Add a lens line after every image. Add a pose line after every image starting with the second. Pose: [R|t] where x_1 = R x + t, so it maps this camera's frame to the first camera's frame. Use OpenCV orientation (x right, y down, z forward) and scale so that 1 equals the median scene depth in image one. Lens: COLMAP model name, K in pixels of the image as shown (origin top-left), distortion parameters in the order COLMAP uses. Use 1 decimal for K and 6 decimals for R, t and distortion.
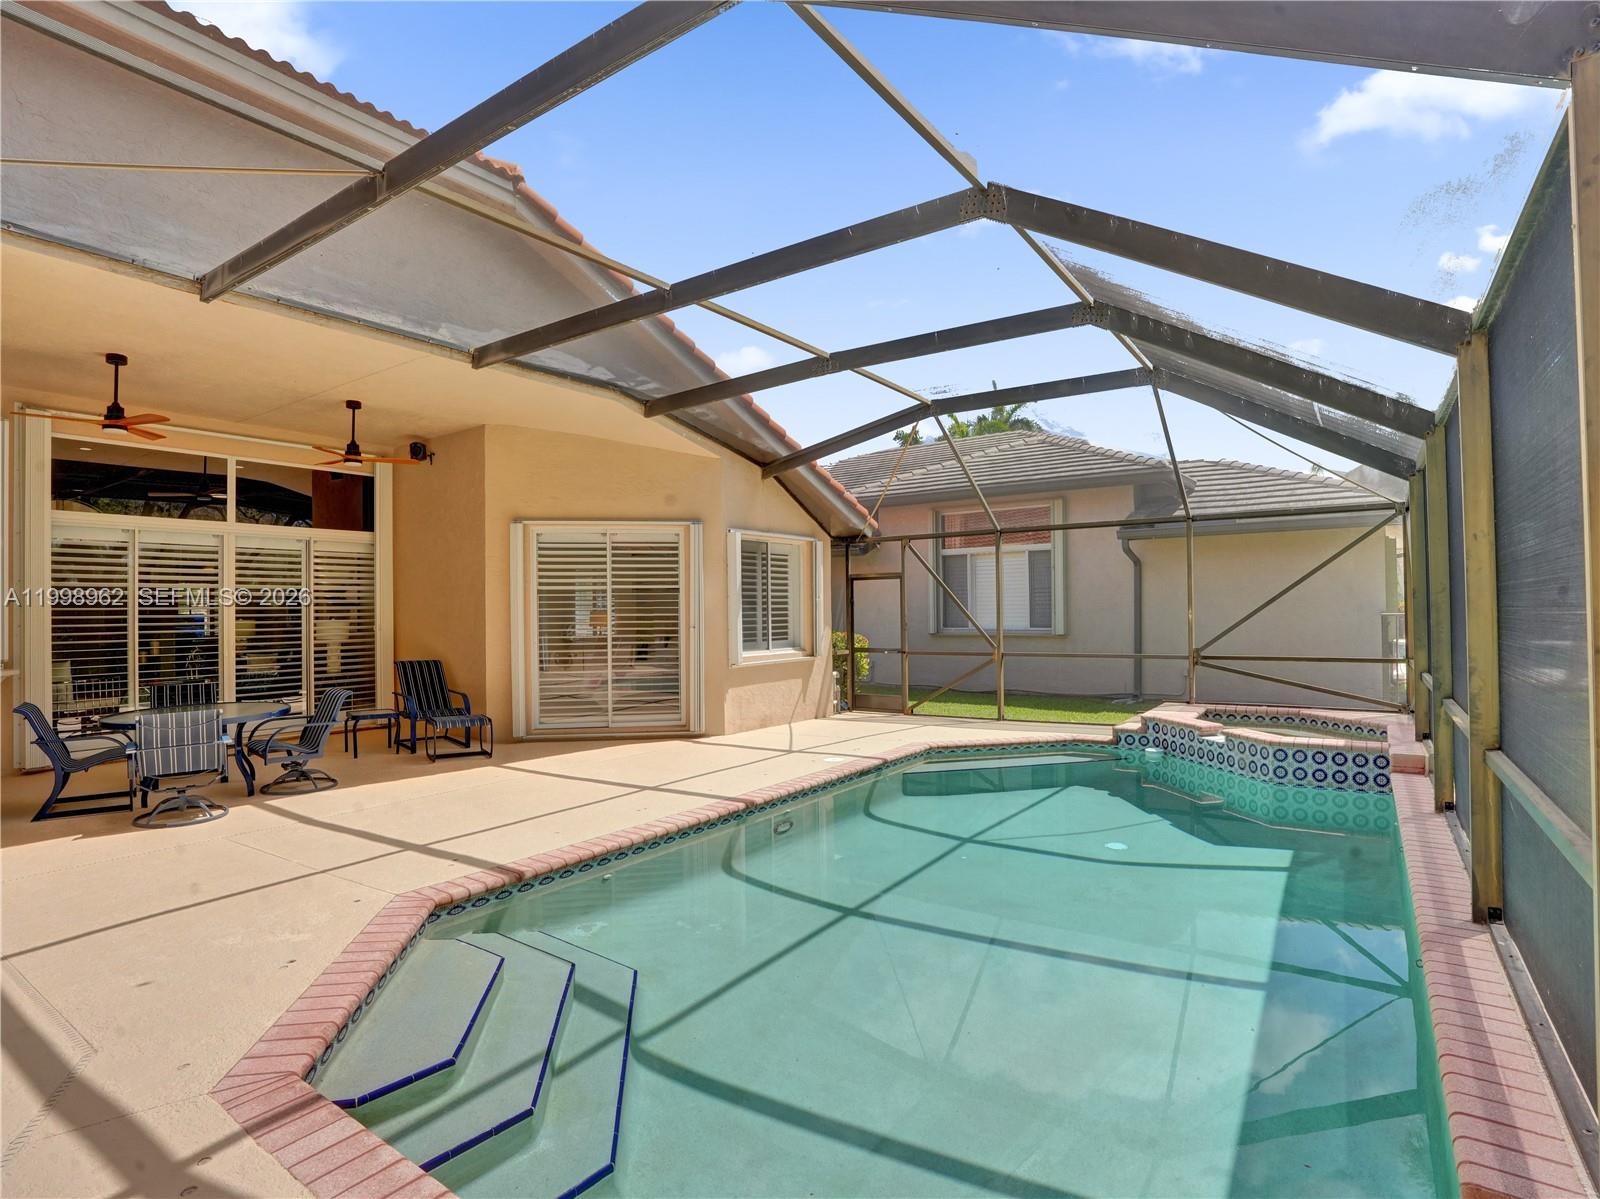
lens RADIAL K [[804.8, 0, 799.0], [0, 804.8, 596.8], [0, 0, 1]] dist [-0.081567, 0.029012]
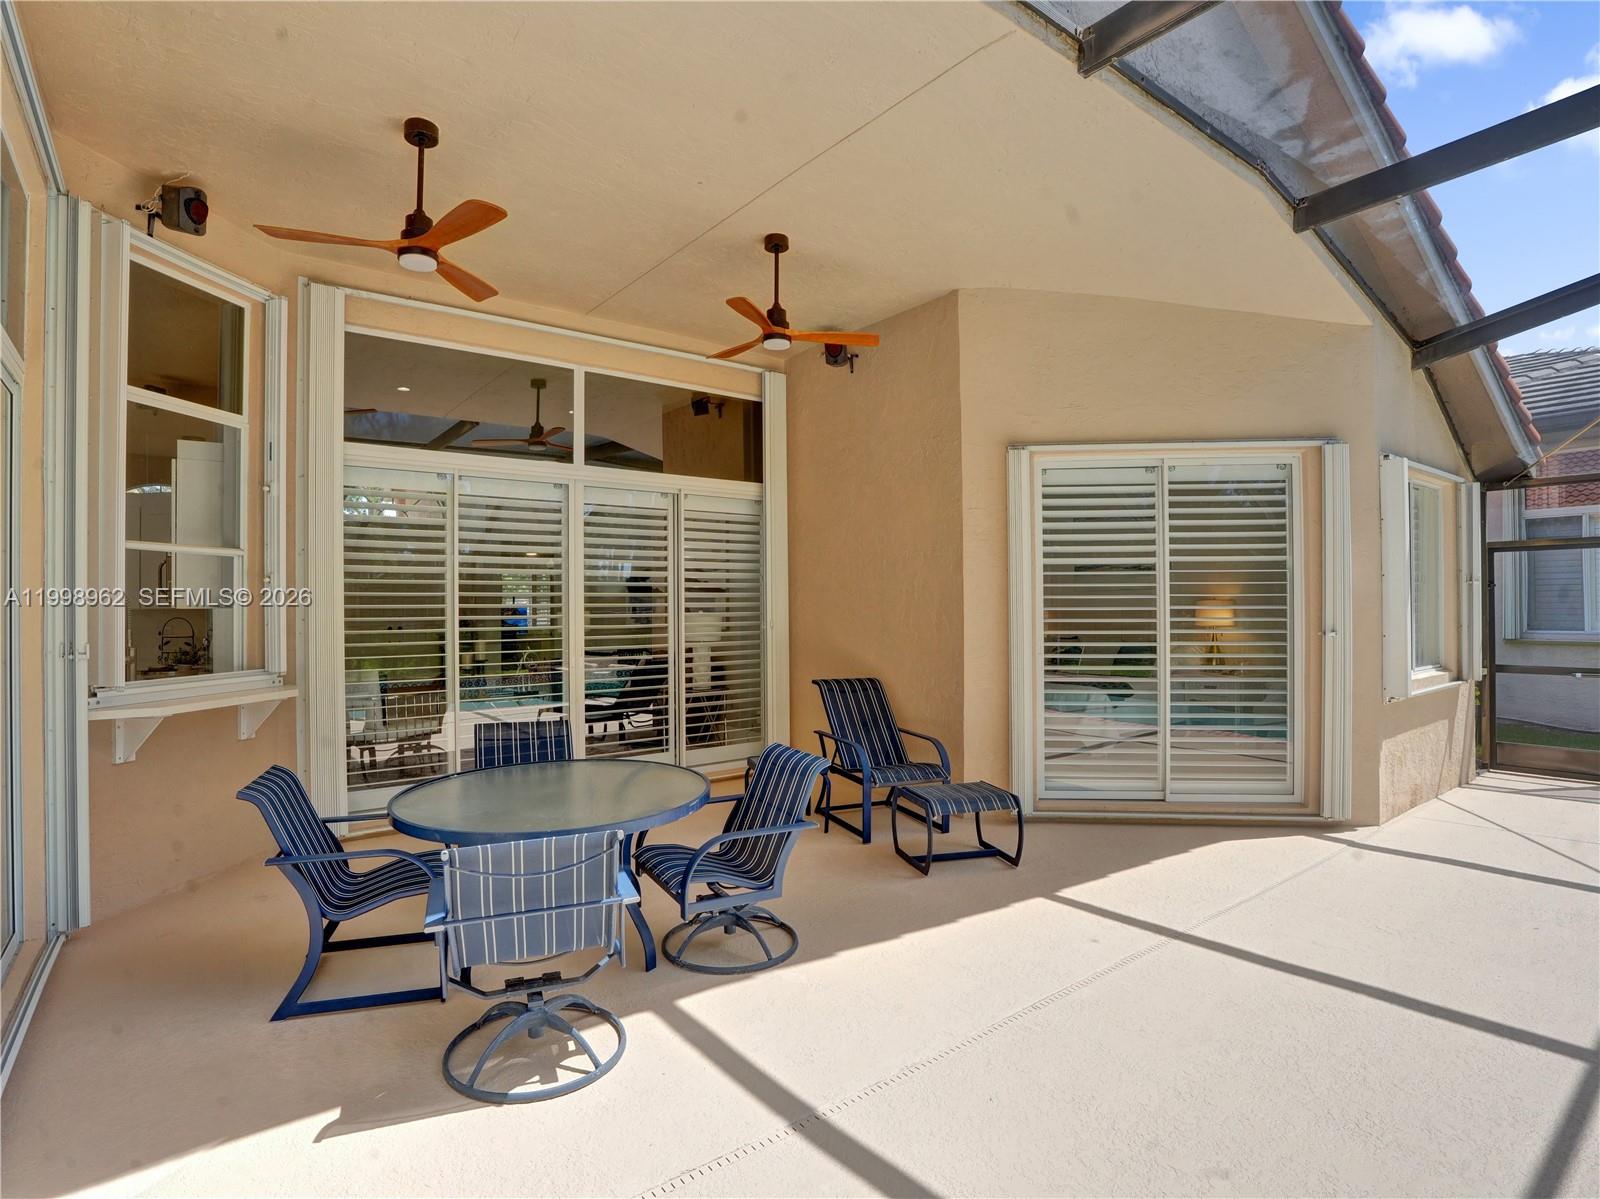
lens RADIAL K [[804.8, 0, 799.0], [0, 804.8, 596.8], [0, 0, 1]] dist [-0.081567, 0.029012]
pose [[0.951038, 0.001722, -0.309070, -0.314894], [0.000299, 0.999979, 0.006489, 0.011440], [0.309075, -0.006264, 0.951017, 0.376857]]
